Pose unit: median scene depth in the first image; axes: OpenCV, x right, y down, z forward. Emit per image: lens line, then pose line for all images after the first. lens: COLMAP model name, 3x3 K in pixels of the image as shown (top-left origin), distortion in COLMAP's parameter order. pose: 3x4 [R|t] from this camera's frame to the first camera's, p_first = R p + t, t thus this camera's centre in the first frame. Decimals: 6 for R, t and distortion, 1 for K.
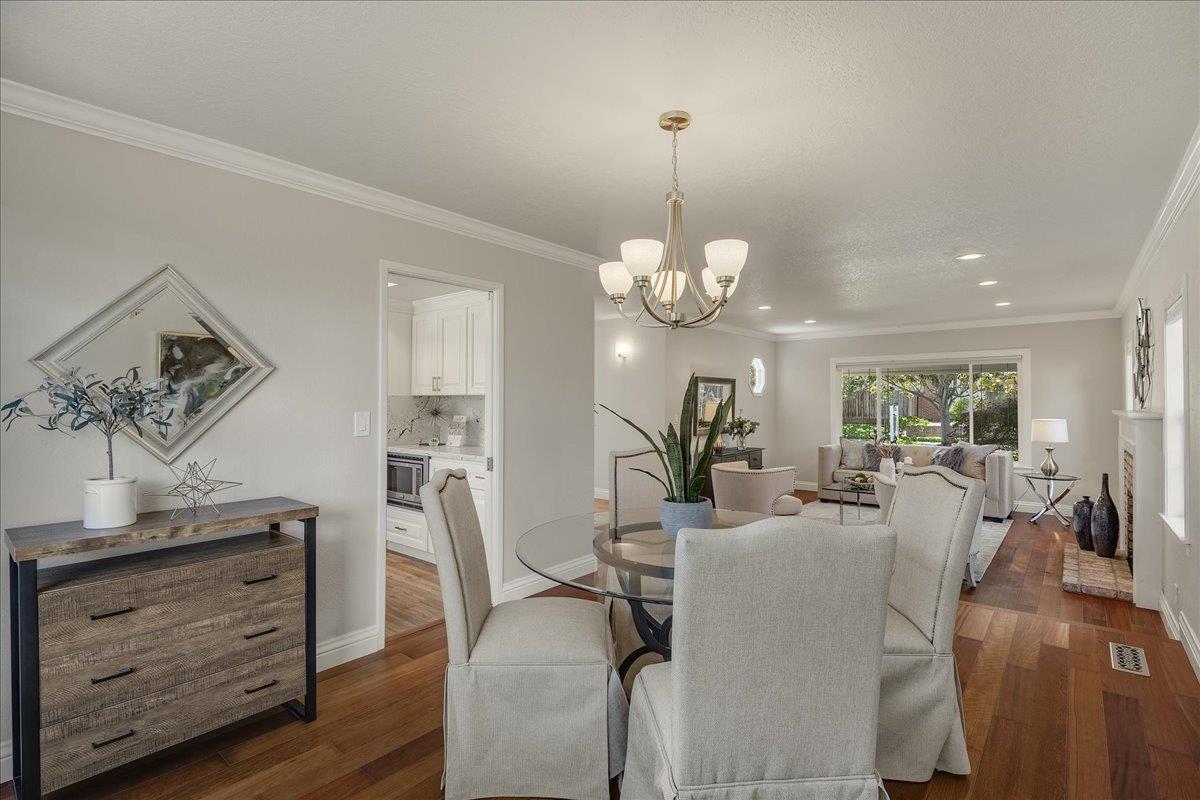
lens RADIAL K [[559.9, 0, 600.0], [0, 559.9, 400.0], [0, 0, 1]] dist [0.005074, -0.023507]
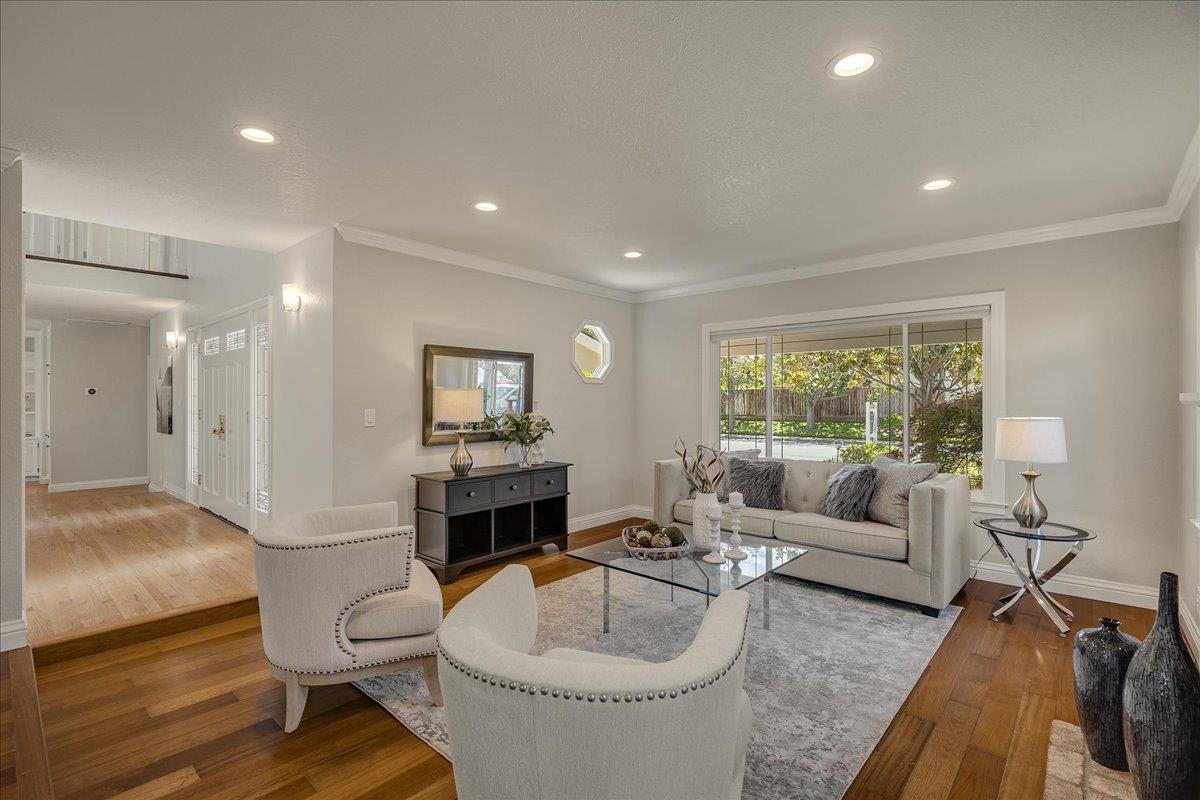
lens RADIAL K [[539.0, 0, 600.2], [0, 539.0, 404.9], [0, 0, 1]] dist [0.002601, -0.013259]
pose [[0.999370, -0.000414, -0.035493, 0.389520], [0.000769, 0.999950, 0.009980, 0.016540], [0.035488, -0.010001, 0.999320, 0.449554]]
